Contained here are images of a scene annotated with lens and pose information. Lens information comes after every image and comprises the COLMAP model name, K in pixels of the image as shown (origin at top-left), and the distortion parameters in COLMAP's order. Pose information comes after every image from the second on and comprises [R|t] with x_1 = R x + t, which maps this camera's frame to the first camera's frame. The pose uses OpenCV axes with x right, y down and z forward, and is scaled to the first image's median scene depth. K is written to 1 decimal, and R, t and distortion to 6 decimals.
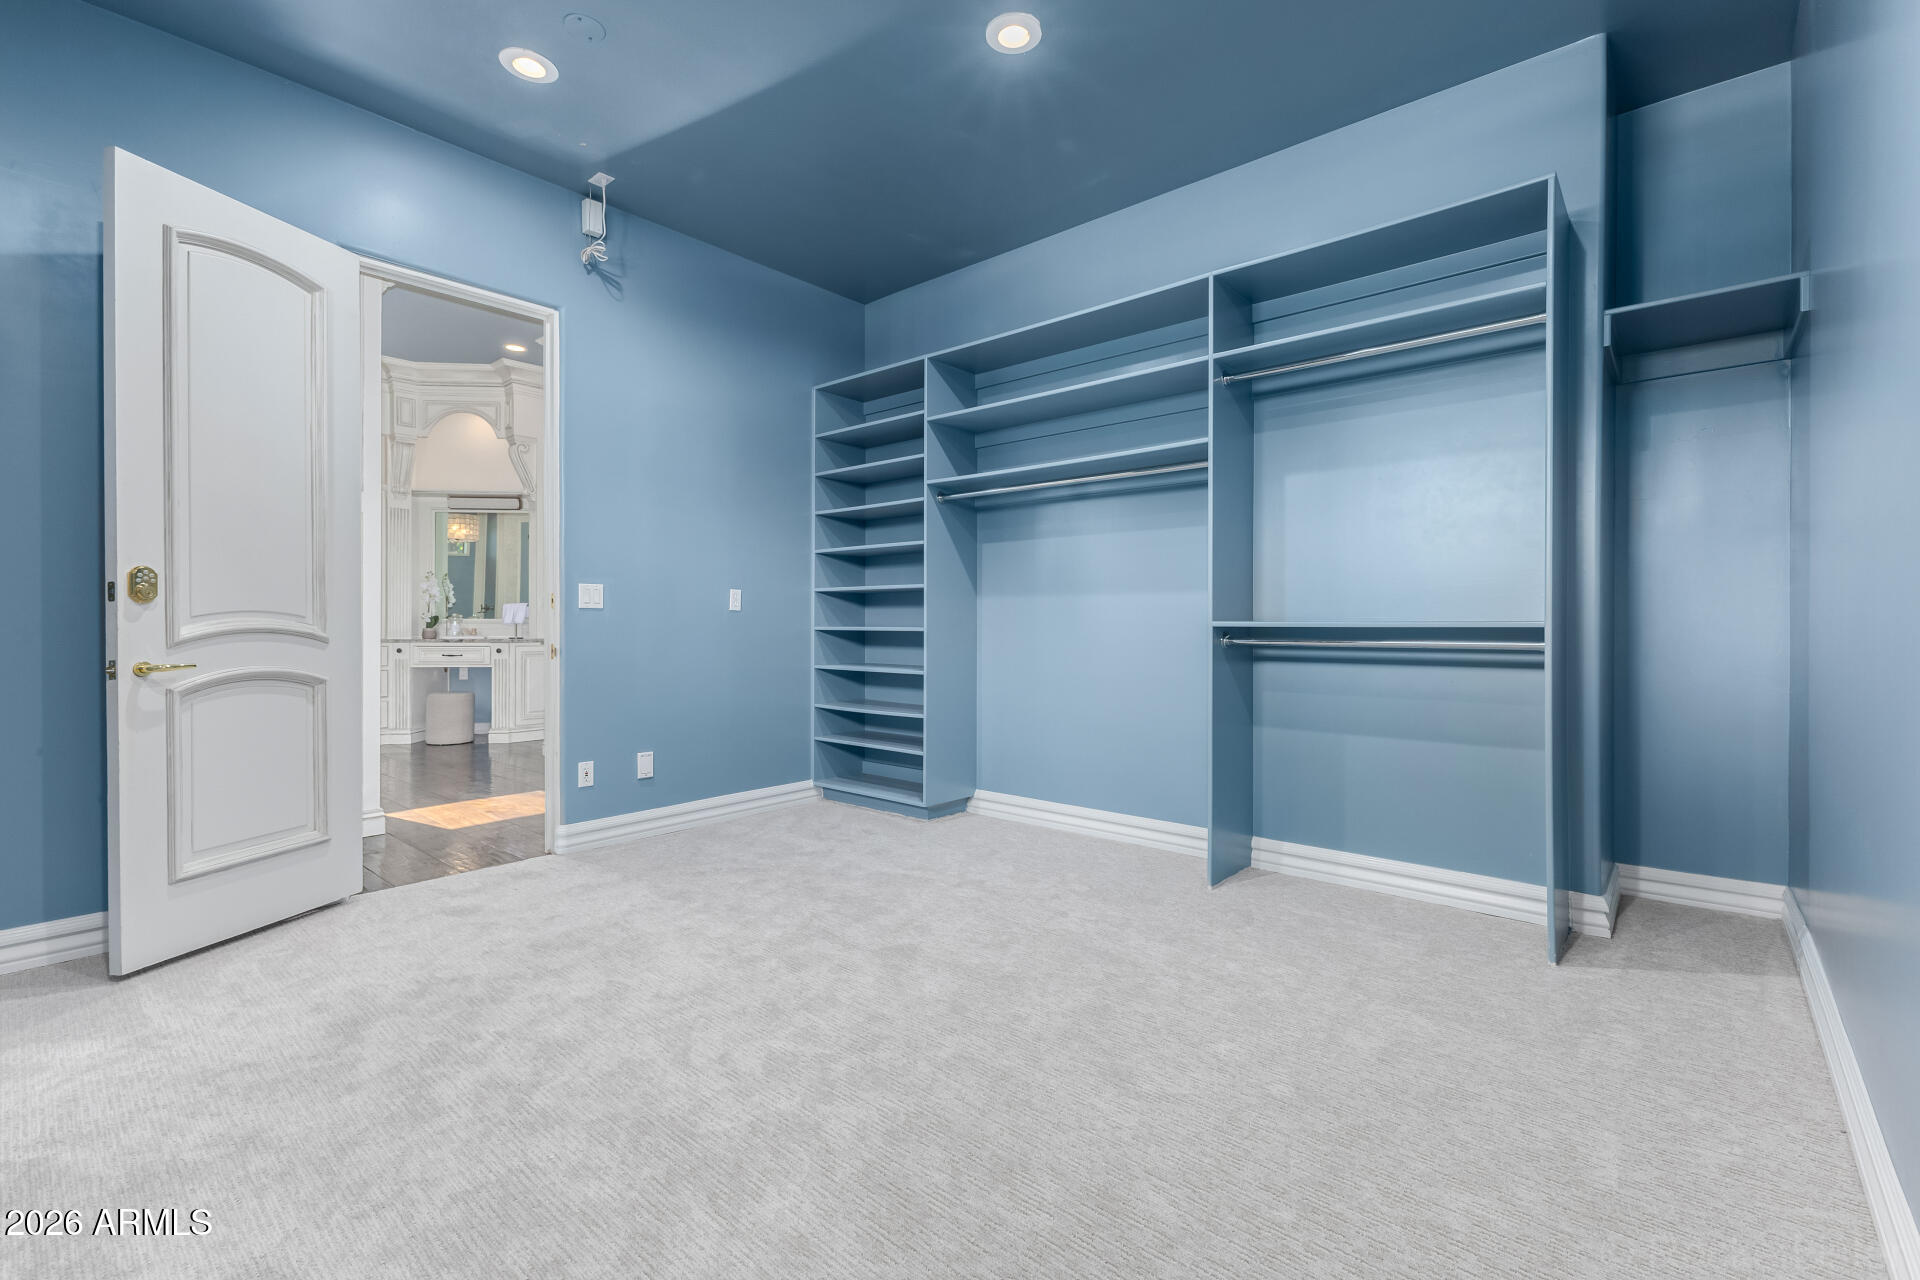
lens RADIAL K [[842.5, 0, 964.4], [0, 842.5, 629.2], [0, 0, 1]] dist [0.009858, -0.001556]
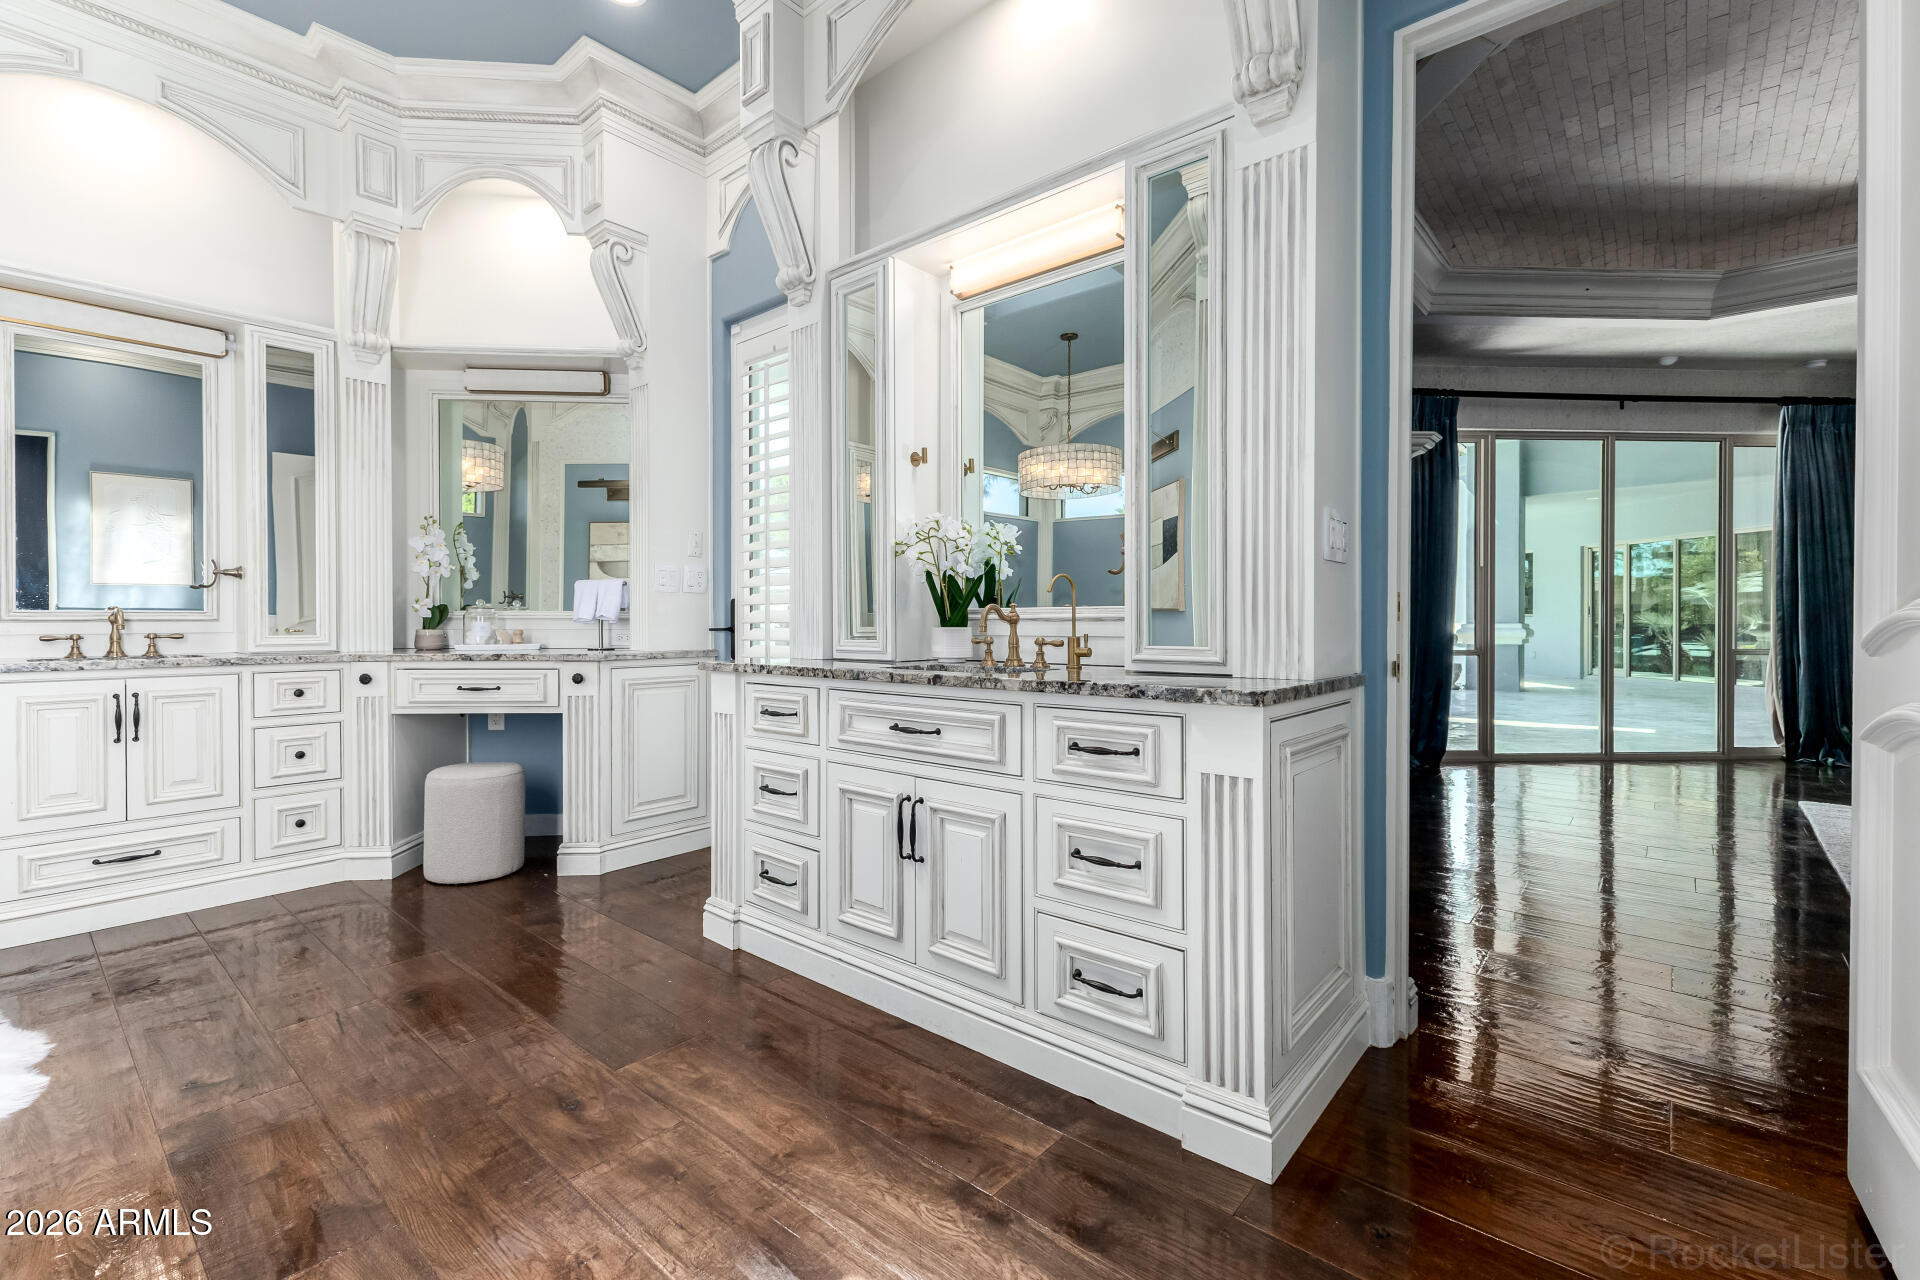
lens RADIAL K [[842.5, 0, 949.8], [0, 842.5, 632.4], [0, 0, 1]] dist [0.009858, -0.001556]
pose [[0.999979, -0.003012, -0.005692, -0.335309], [0.003039, 0.999984, 0.004868, -0.001369], [0.005677, -0.004885, 0.999972, 0.522966]]
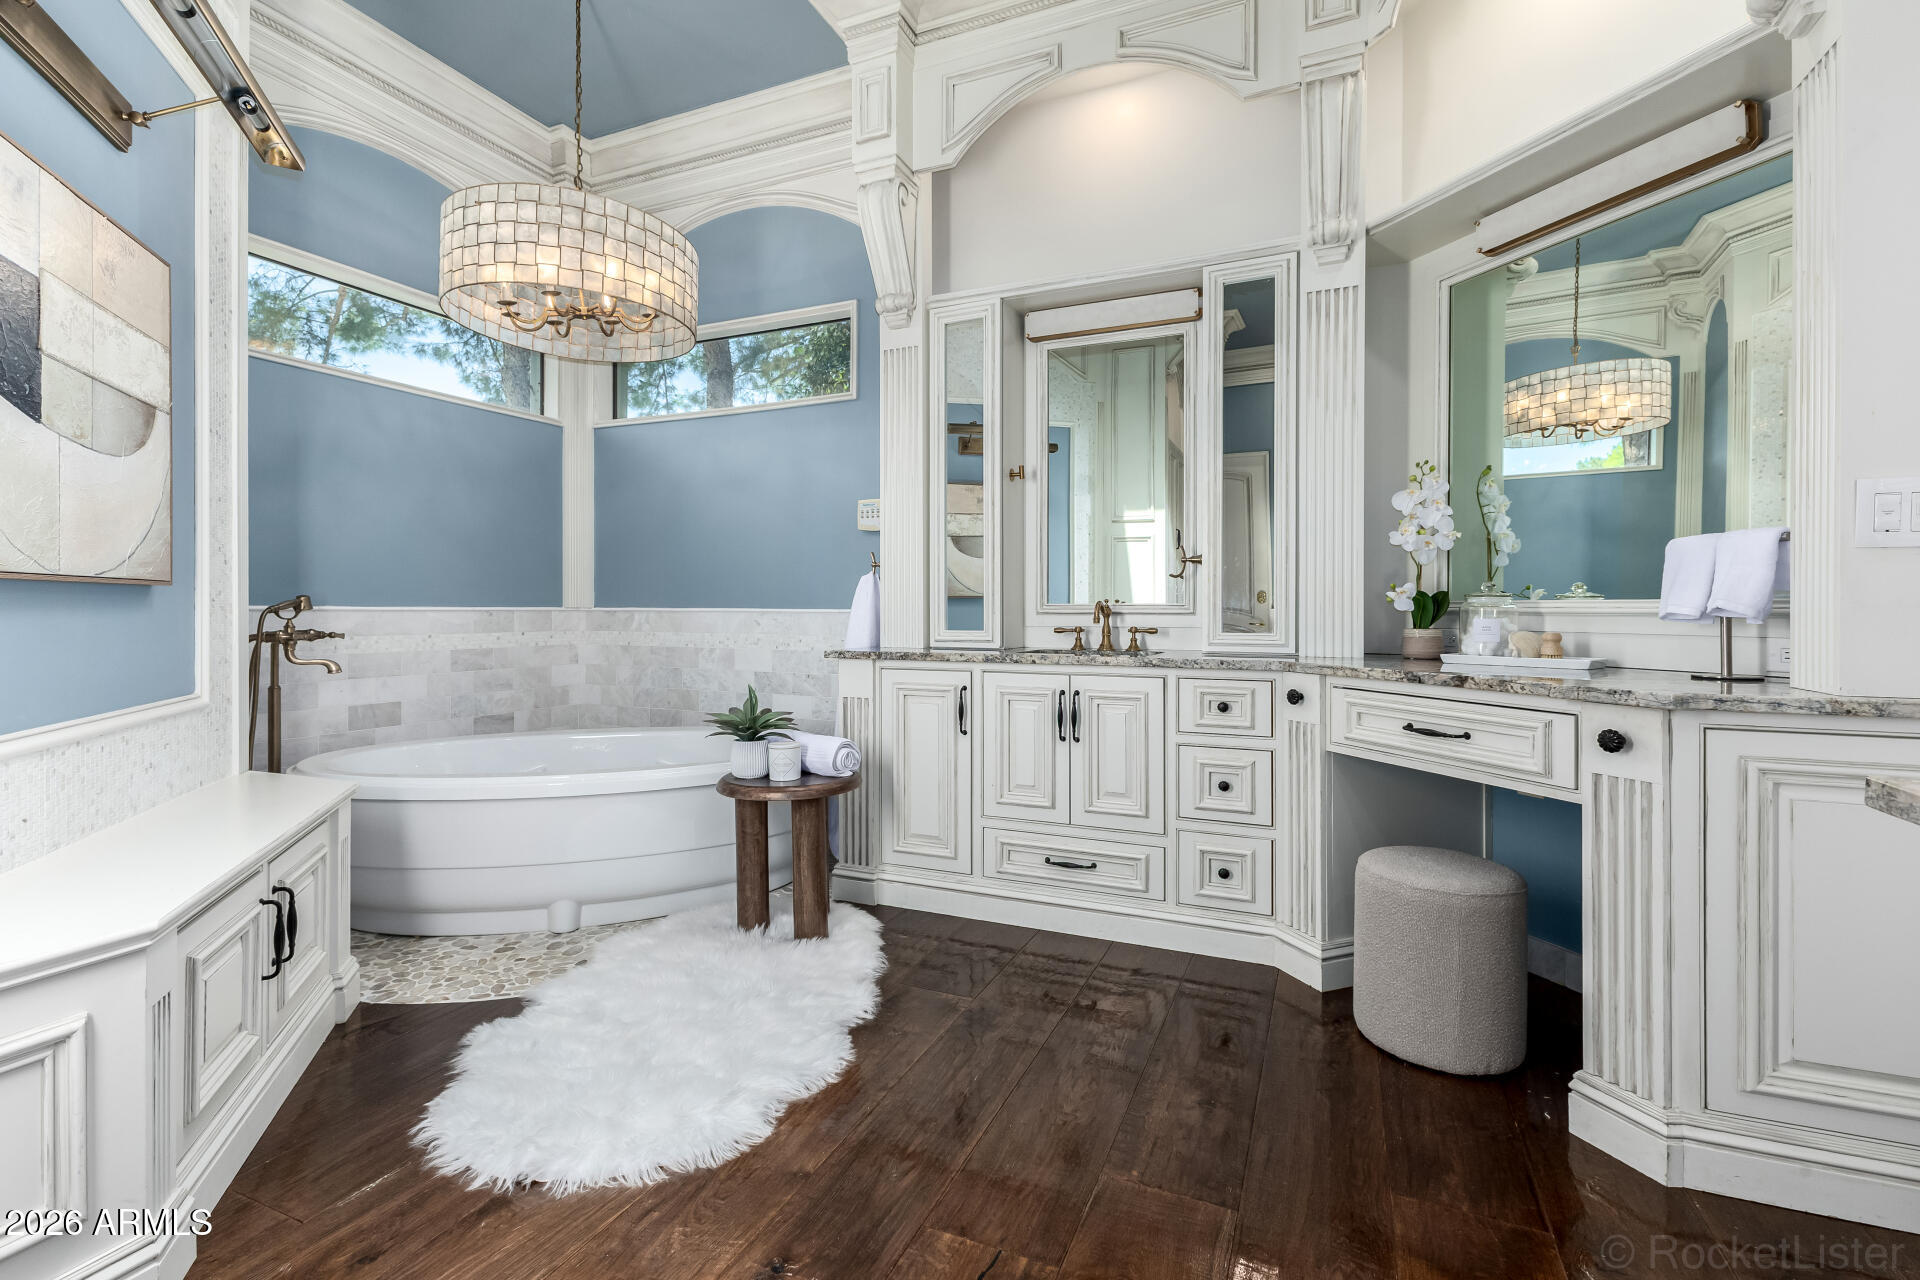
lens RADIAL K [[842.5, 0, 927.0], [0, 842.5, 610.0], [0, 0, 1]] dist [0.009858, -0.001556]
pose [[0.284068, -0.000950, -0.958804, -0.379787], [-0.010558, 0.999936, -0.004119, -0.005722], [0.958746, 0.011293, 0.284040, 0.744763]]
